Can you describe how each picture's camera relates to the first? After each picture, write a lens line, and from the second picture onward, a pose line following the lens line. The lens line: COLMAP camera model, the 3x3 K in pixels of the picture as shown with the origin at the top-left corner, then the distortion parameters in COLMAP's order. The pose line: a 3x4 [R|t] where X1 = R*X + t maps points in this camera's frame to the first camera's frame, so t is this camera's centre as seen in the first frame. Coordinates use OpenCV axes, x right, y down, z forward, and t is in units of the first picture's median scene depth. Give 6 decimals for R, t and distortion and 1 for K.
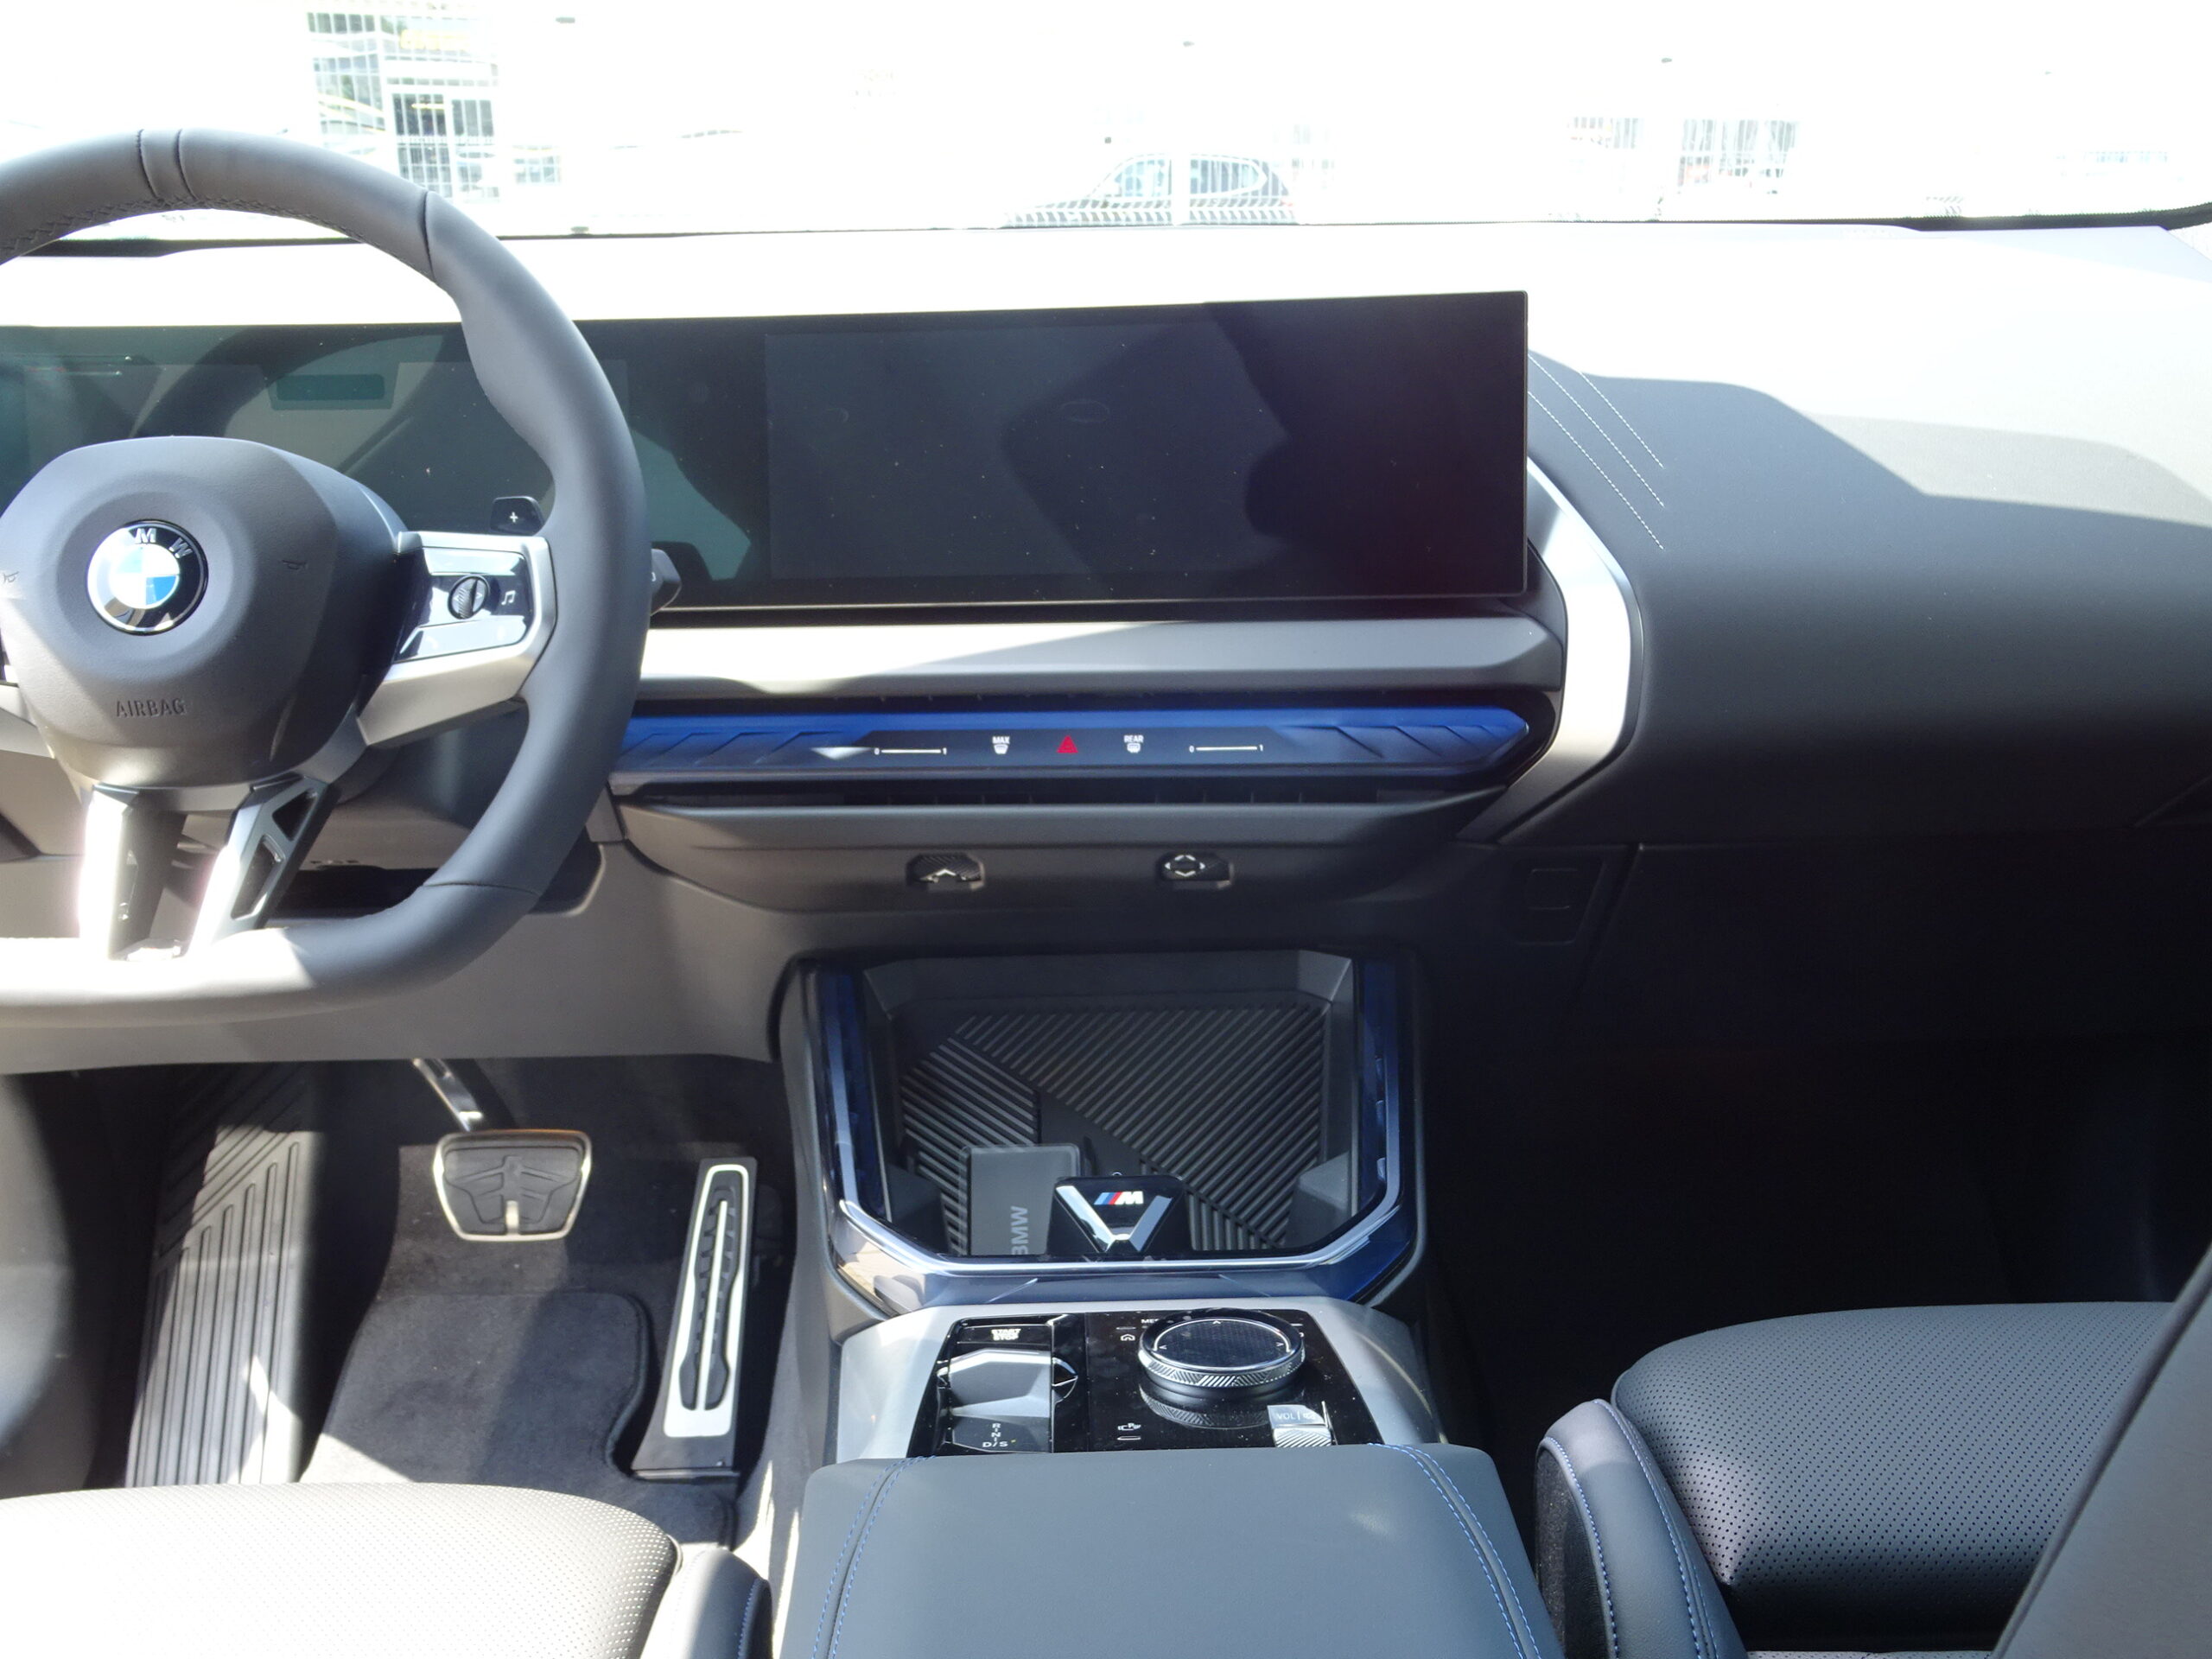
lens RADIAL K [[2015.5, 0, 1106.0], [0, 2015.5, 829.5], [0, 0, 1]] dist [-0.043327, 0.004375]
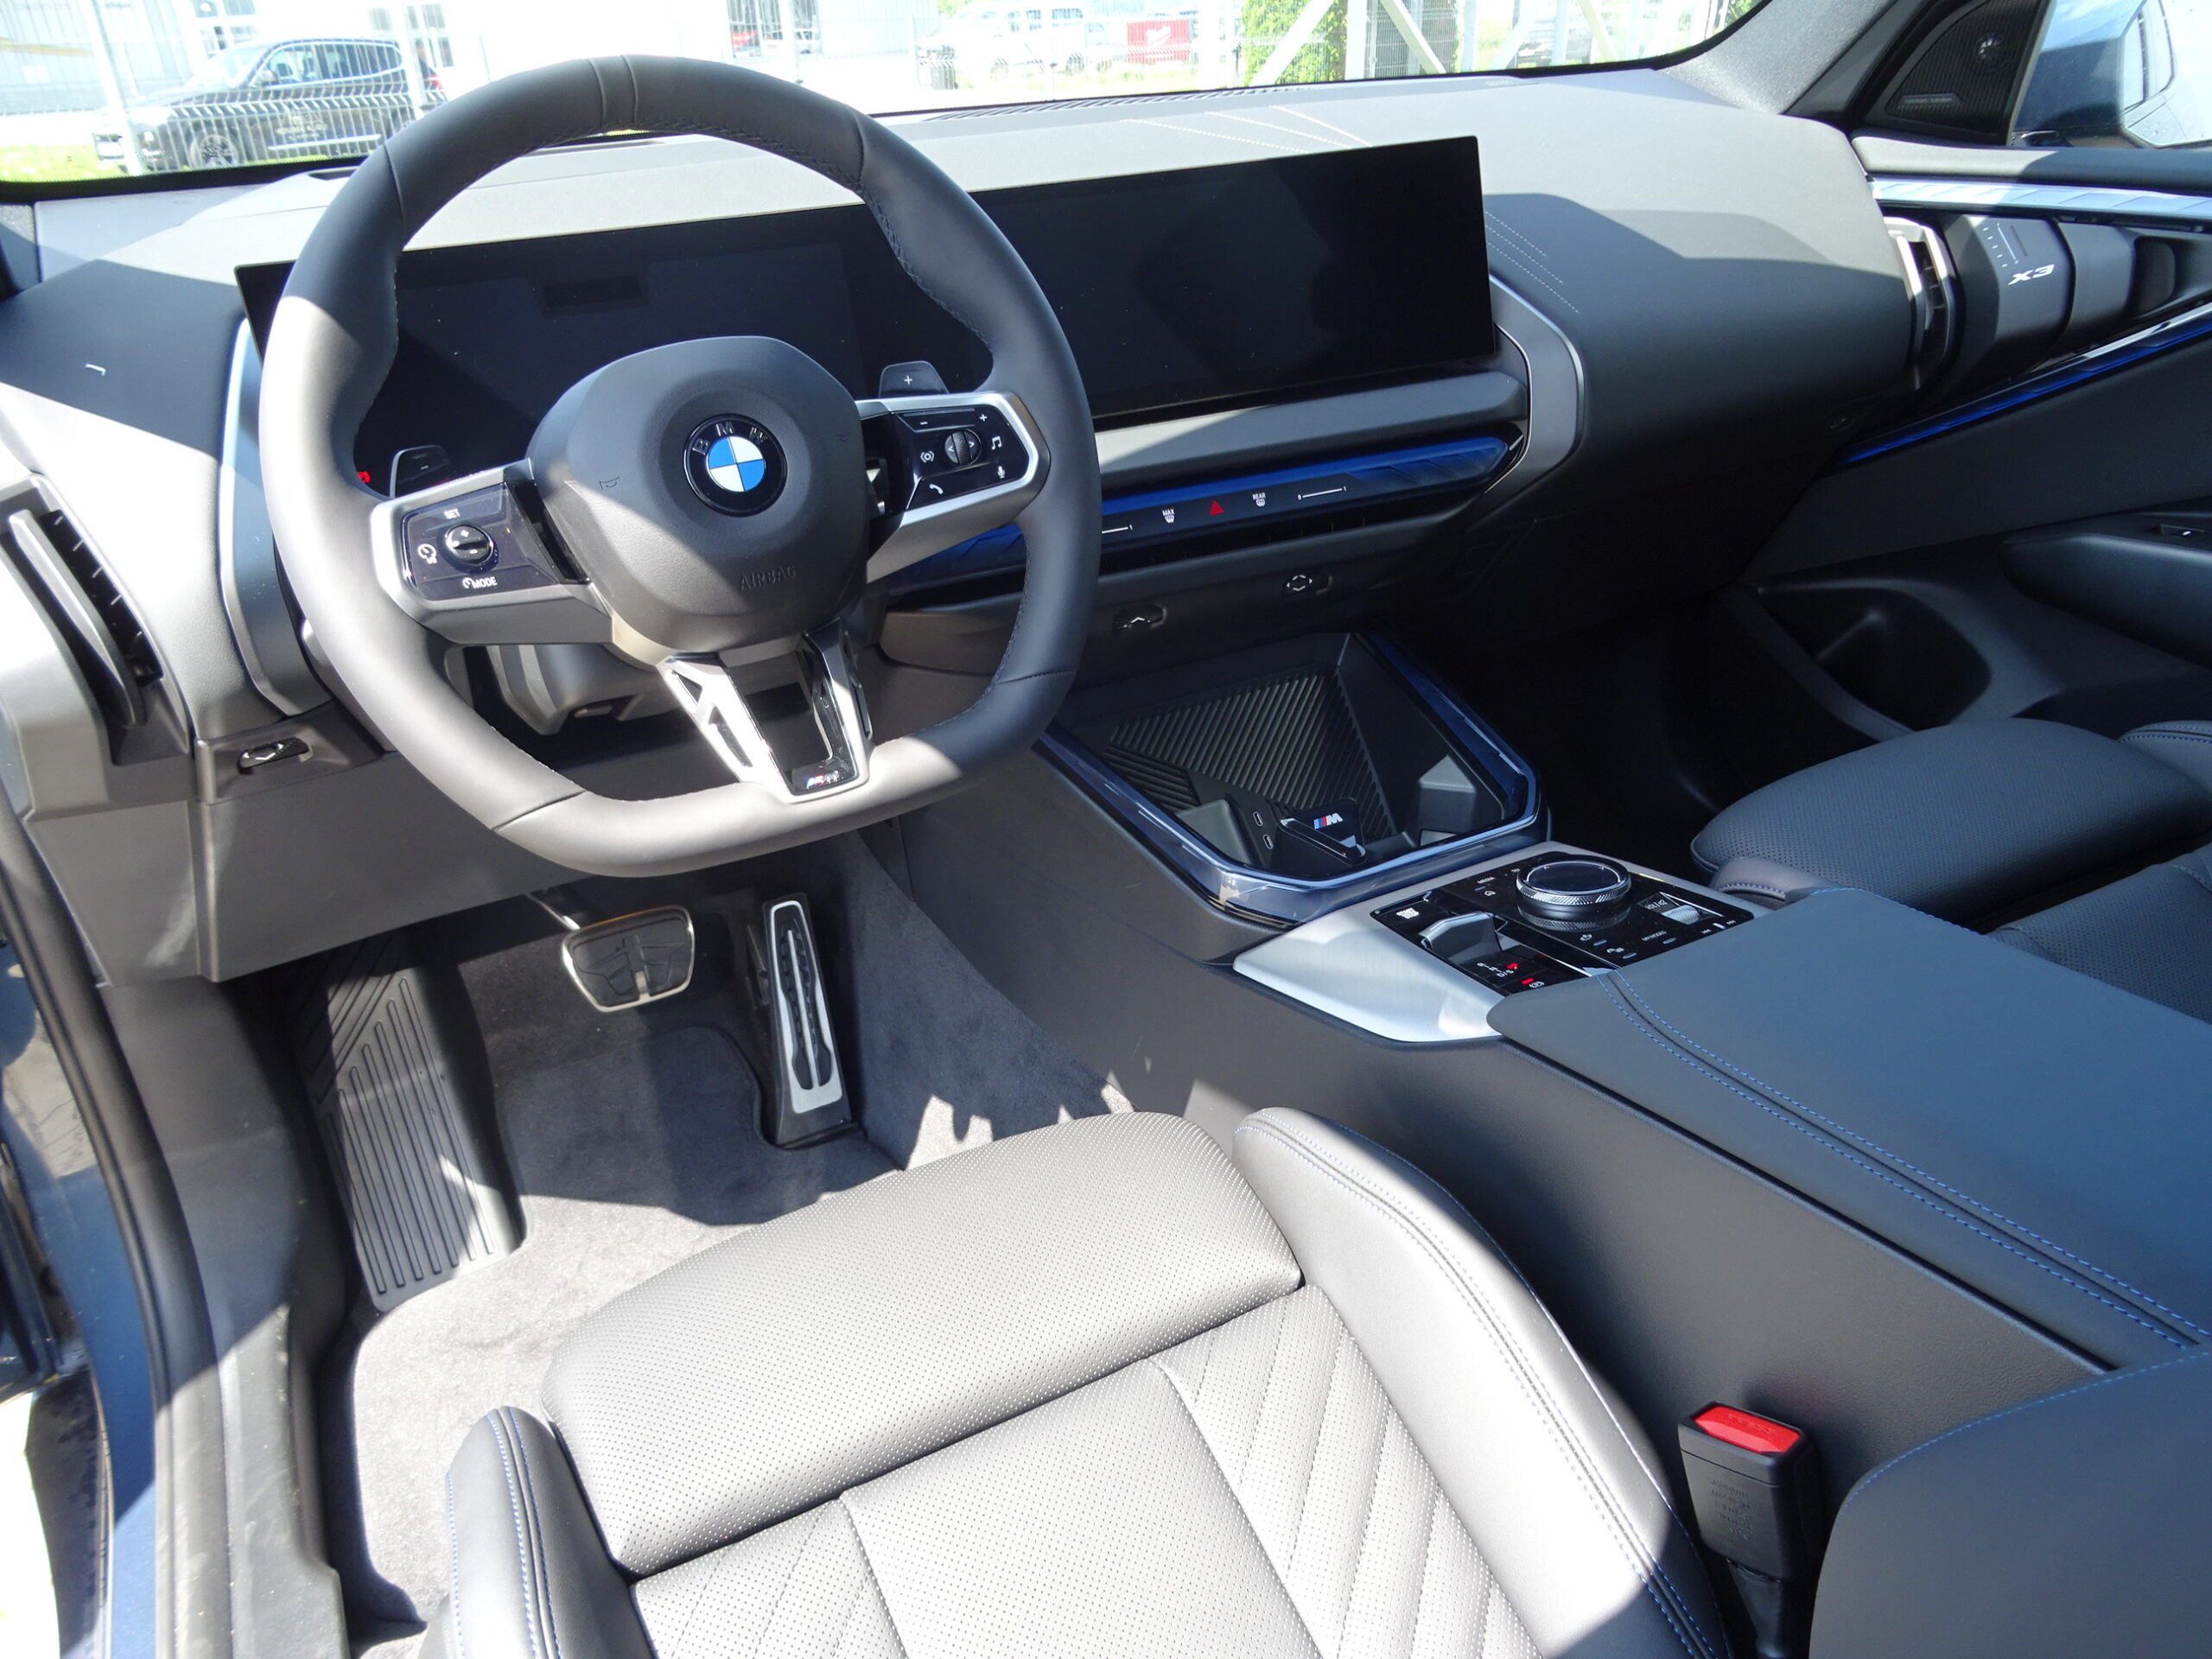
lens RADIAL K [[1489.1, 0, 1106.0], [0, 1489.1, 829.5], [0, 0, 1]] dist [-0.033680, -0.000555]
pose [[0.904662, -0.229445, 0.359086, -0.377427], [0.168158, 0.966499, 0.193913, -0.030122], [-0.391548, -0.115042, 0.912938, 0.073522]]
